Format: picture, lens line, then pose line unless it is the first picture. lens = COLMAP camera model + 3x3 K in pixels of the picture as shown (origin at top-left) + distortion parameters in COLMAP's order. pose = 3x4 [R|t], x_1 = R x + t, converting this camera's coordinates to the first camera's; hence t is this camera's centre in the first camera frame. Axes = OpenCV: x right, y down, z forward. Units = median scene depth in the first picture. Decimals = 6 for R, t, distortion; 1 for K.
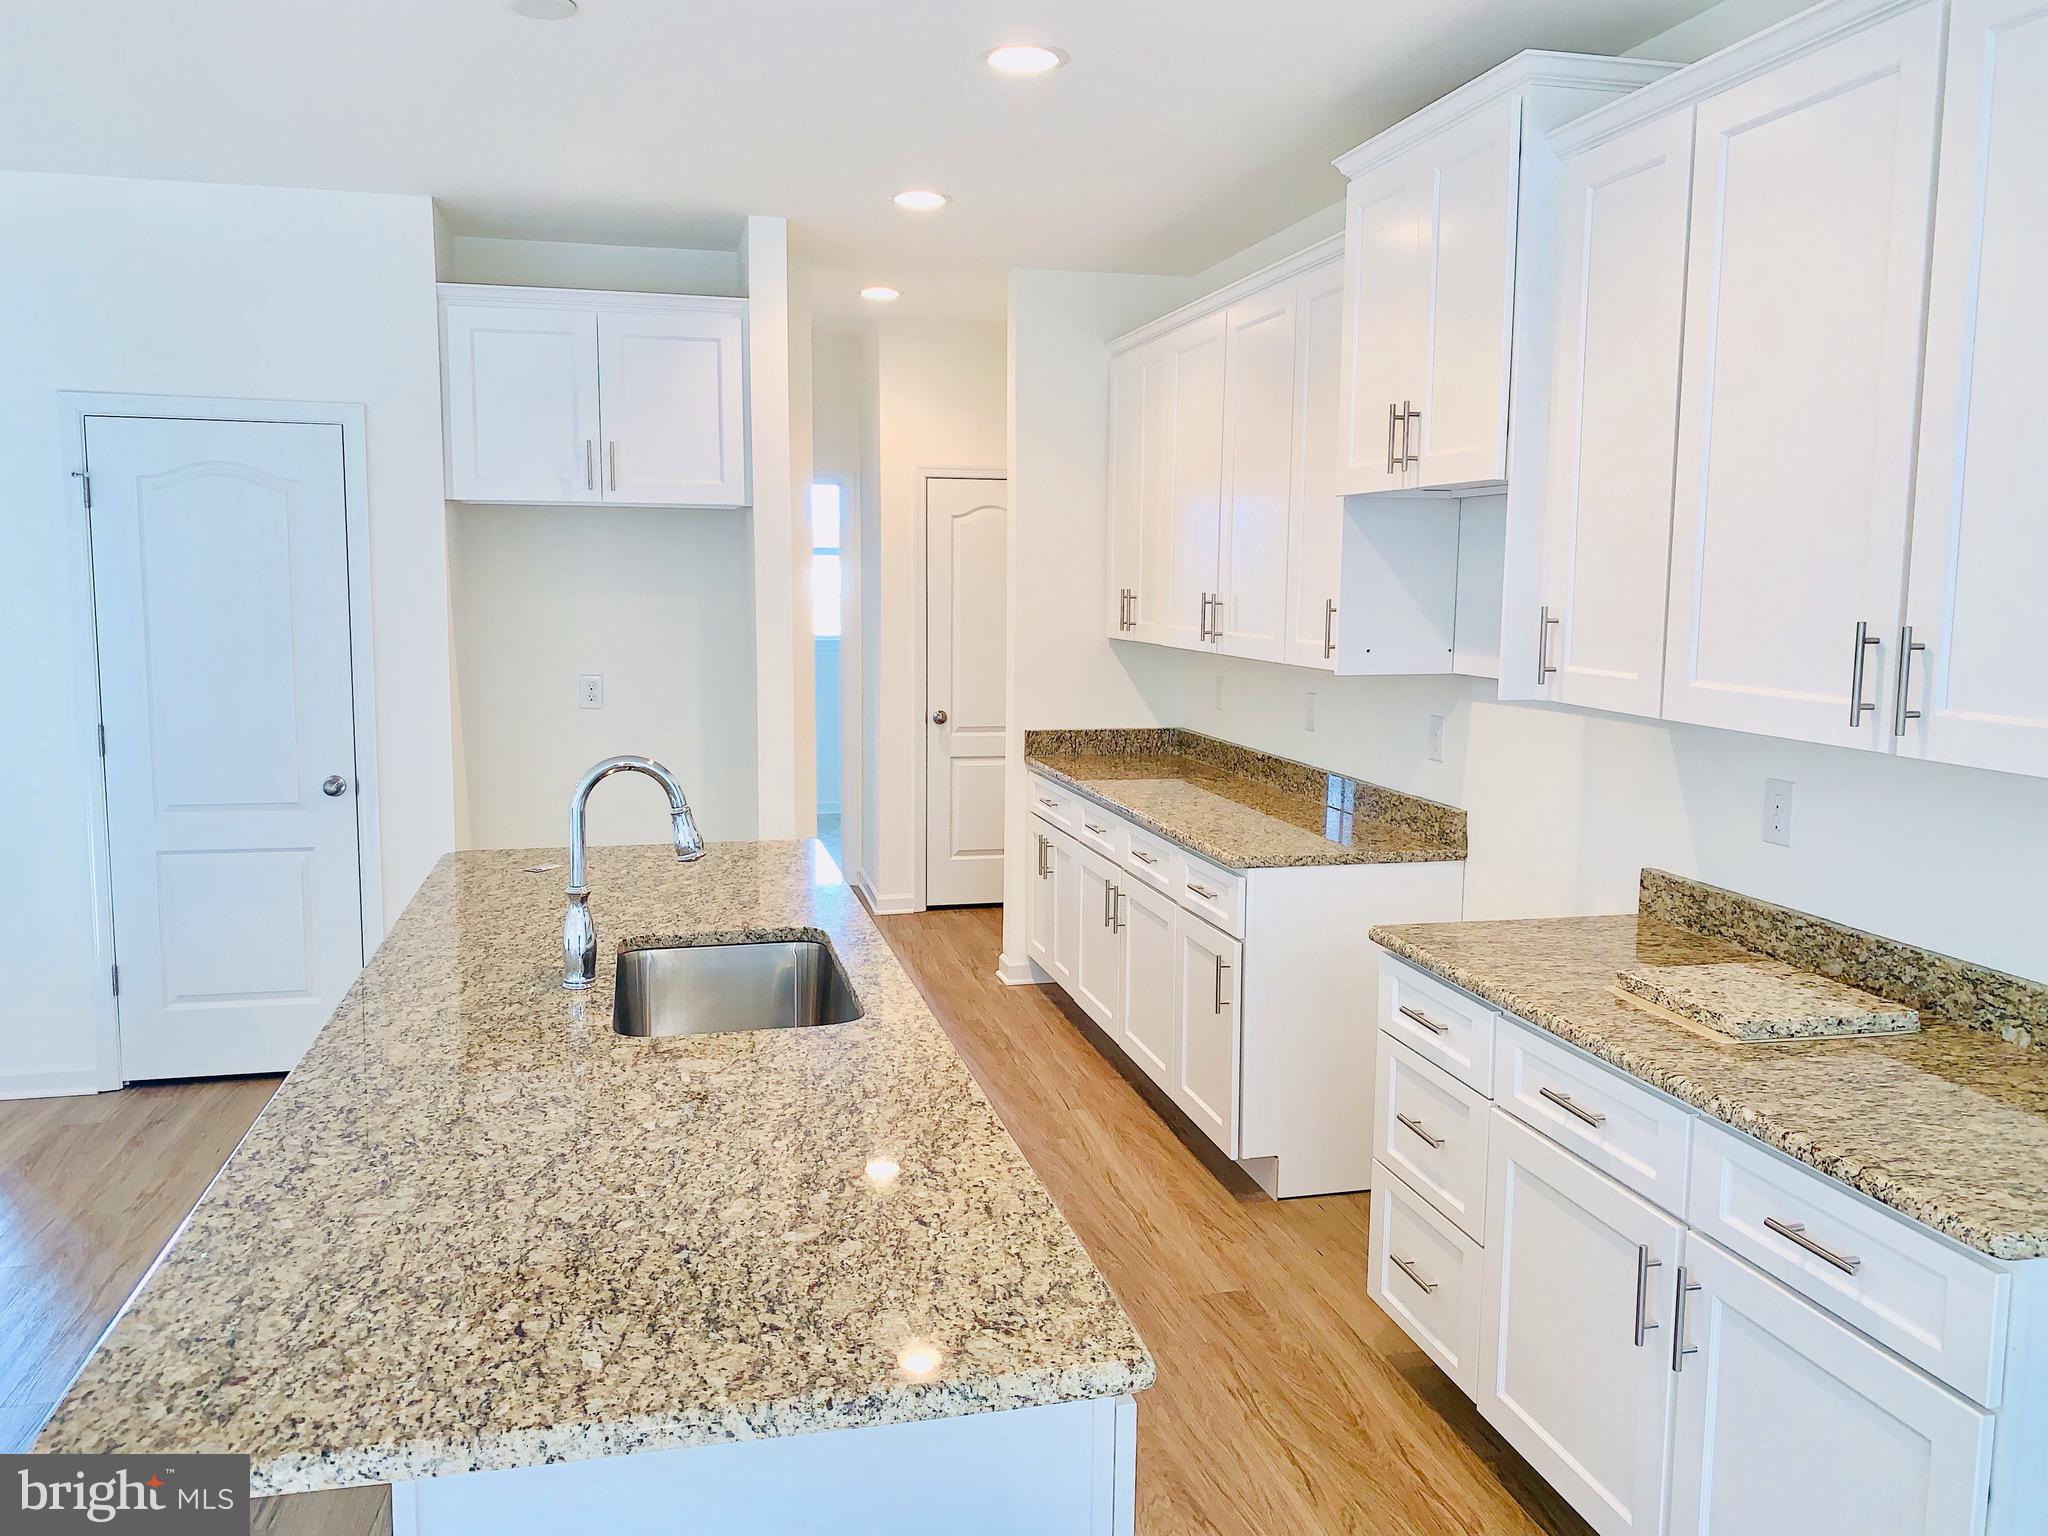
lens RADIAL K [[1585.5, 0, 1024.0], [0, 1585.5, 768.0], [0, 0, 1]] dist [0.002772, -0.001305]
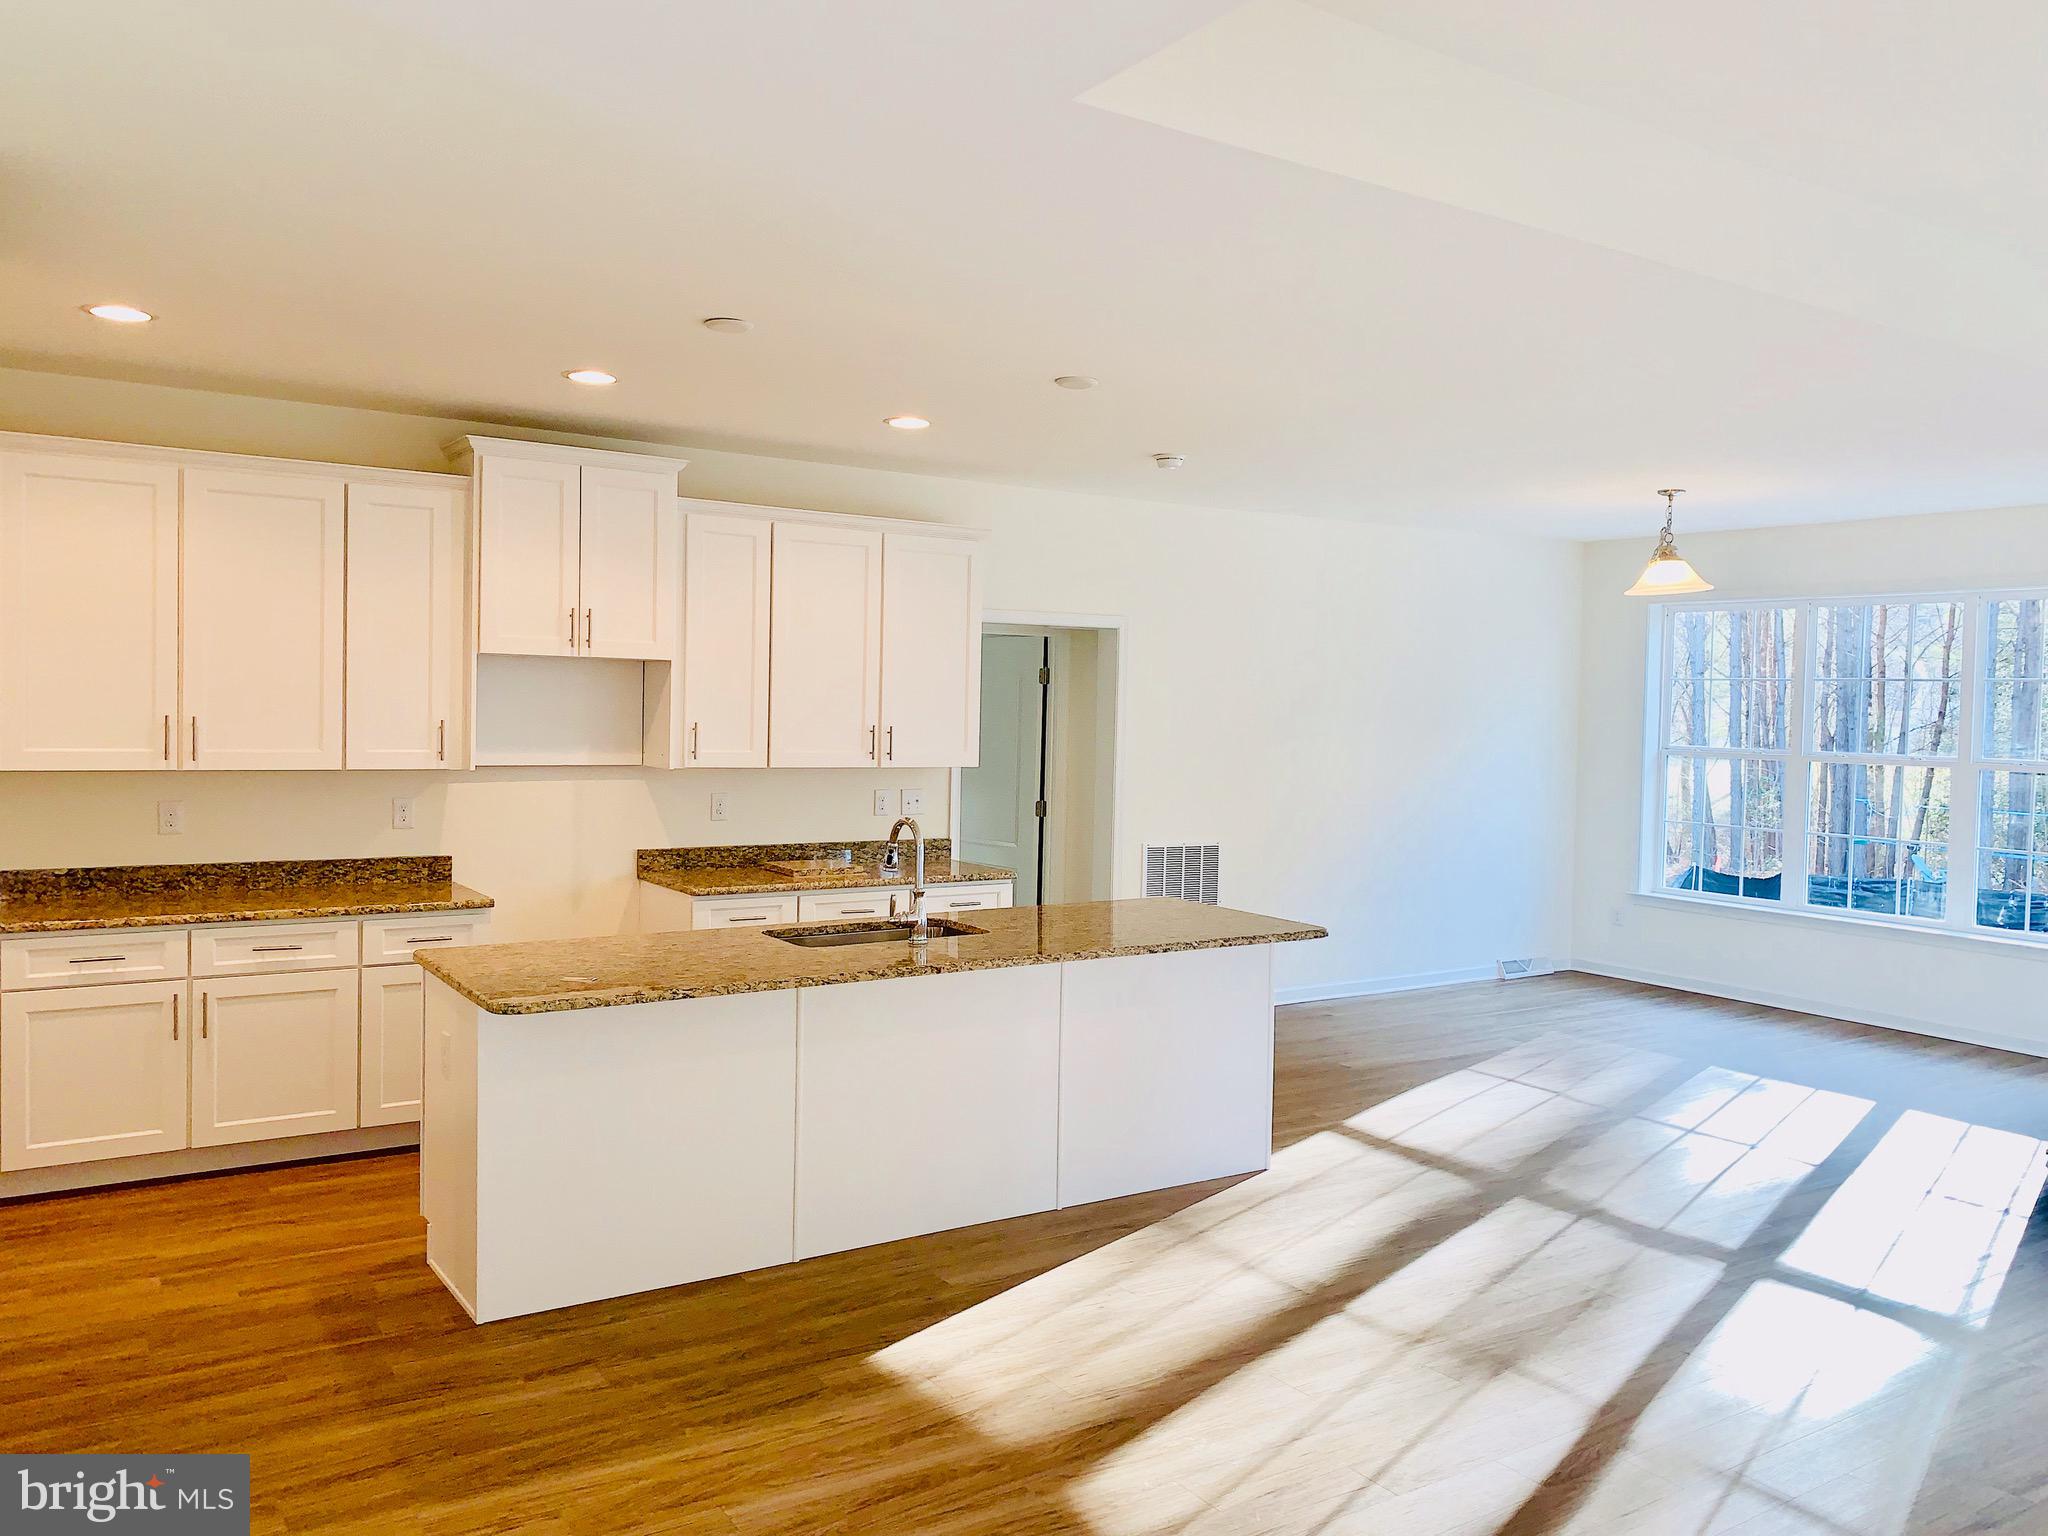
lens RADIAL K [[1542.6, 0, 1024.0], [0, 1542.6, 768.0], [0, 0, 1]] dist [0.009369, -0.002141]
pose [[-0.349989, -0.057870, 0.934964, -1.308940], [0.089384, 0.991473, 0.094827, -0.148320], [-0.932479, 0.116759, -0.341832, 0.980449]]
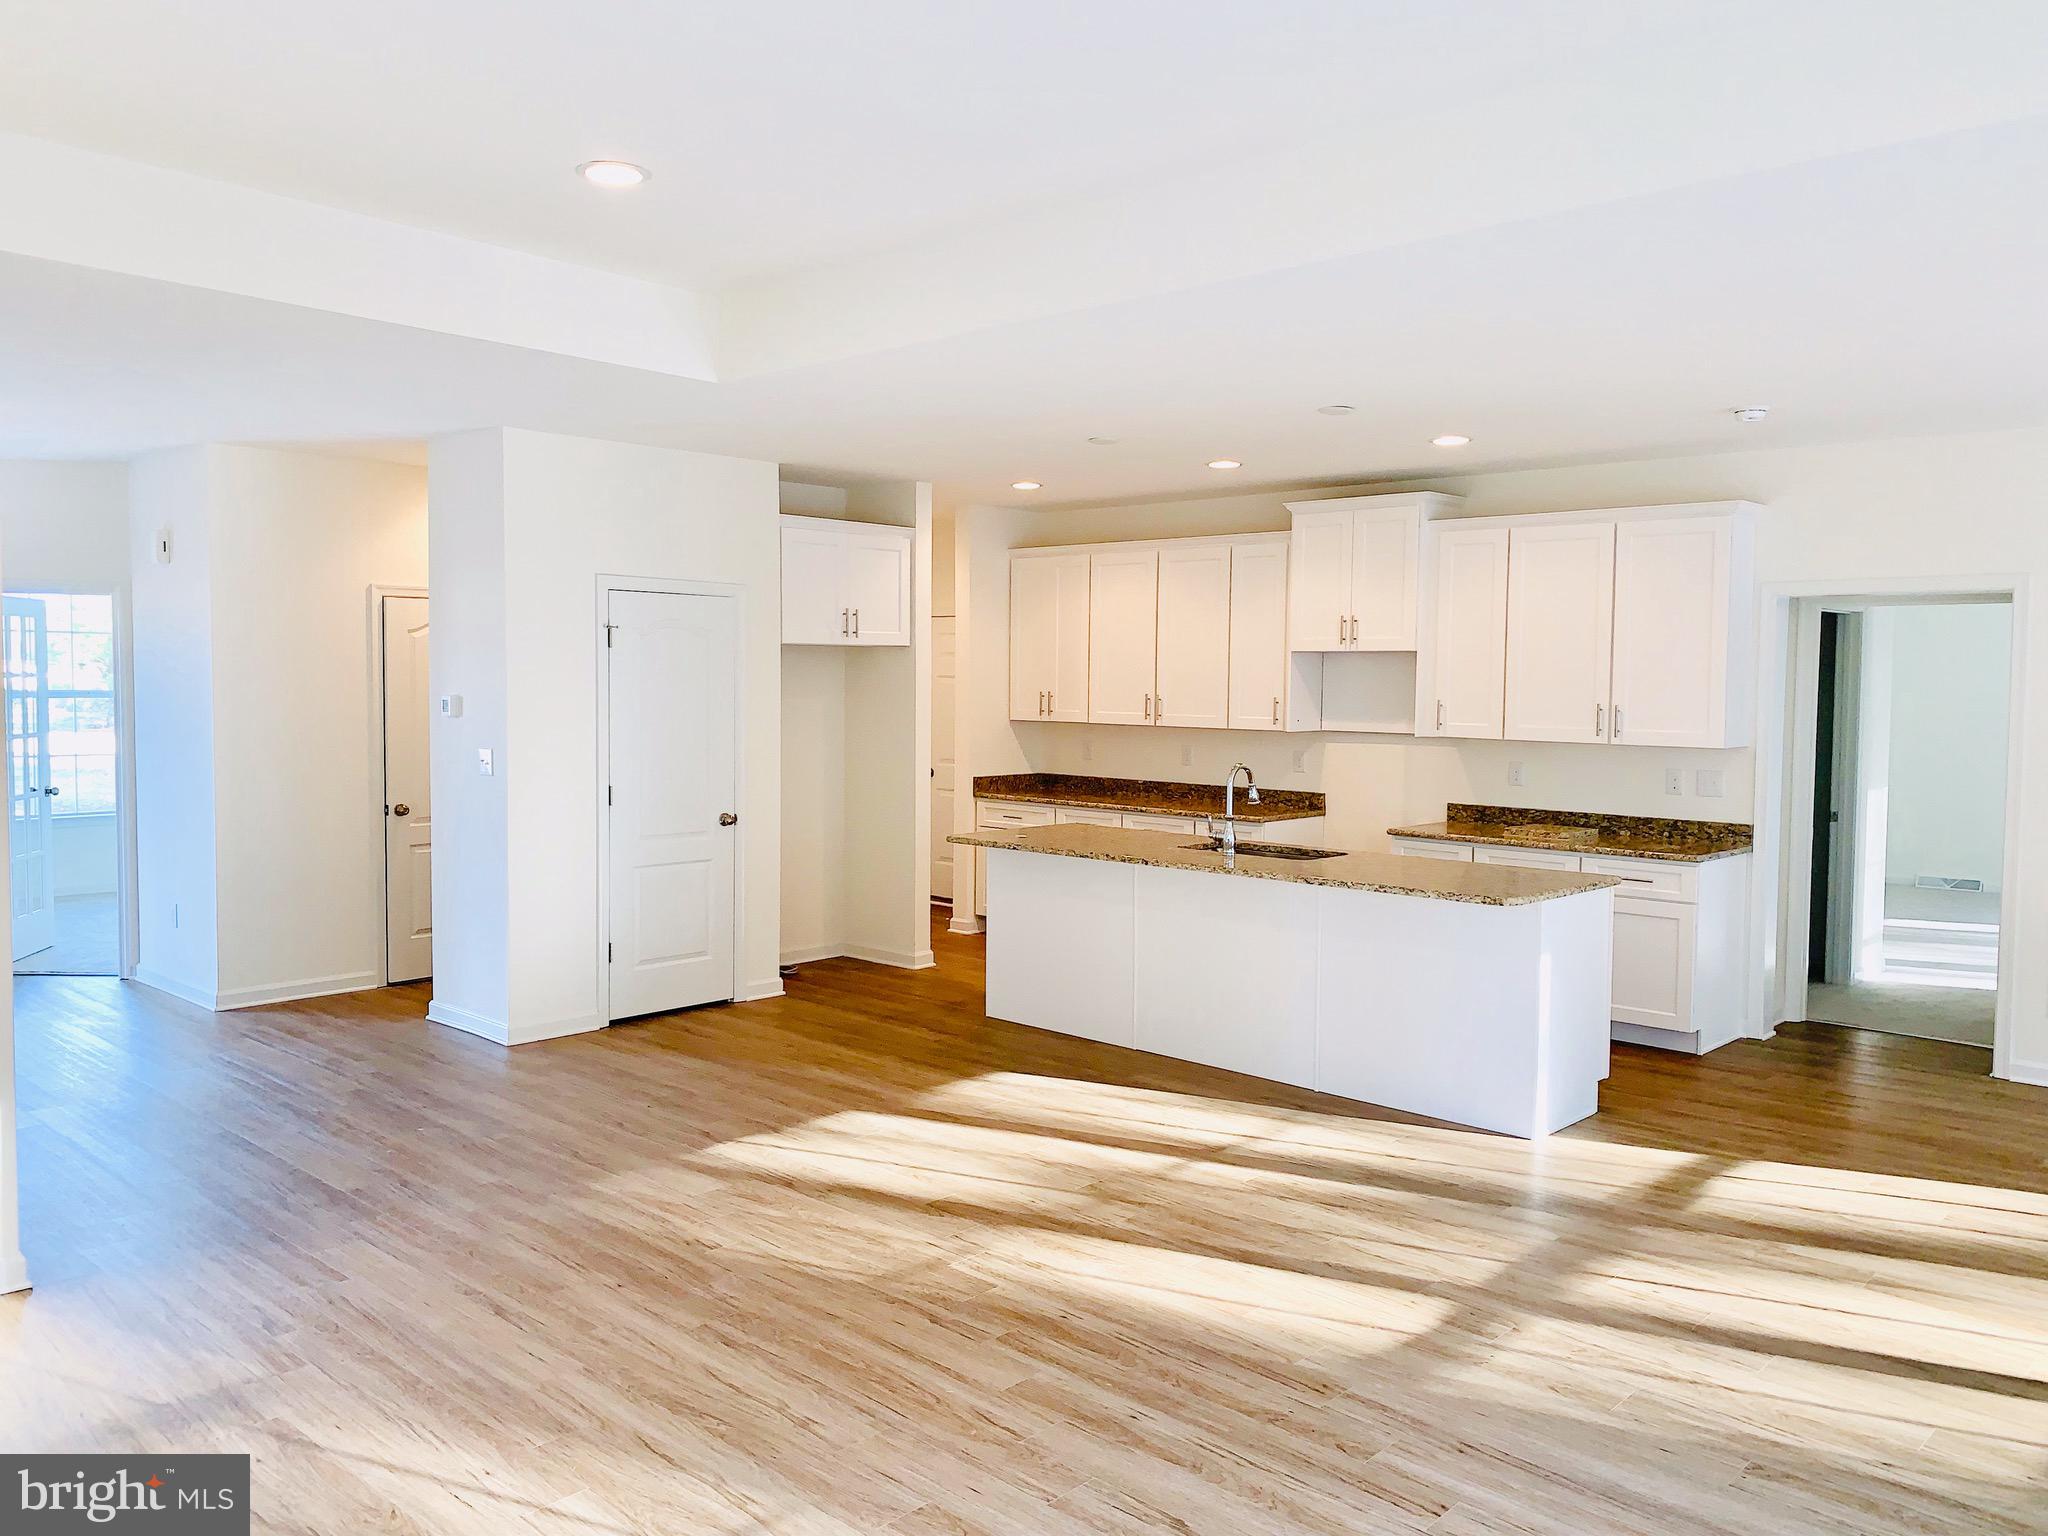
lens RADIAL K [[1571.1, 0, 1024.0], [0, 1571.1, 768.0], [0, 0, 1]] dist [0.001808, -0.000361]
pose [[0.834710, -0.035519, 0.549543, -1.256311], [0.066618, 0.997102, -0.036741, 0.044638], [-0.546645, 0.067277, 0.834657, -0.585915]]
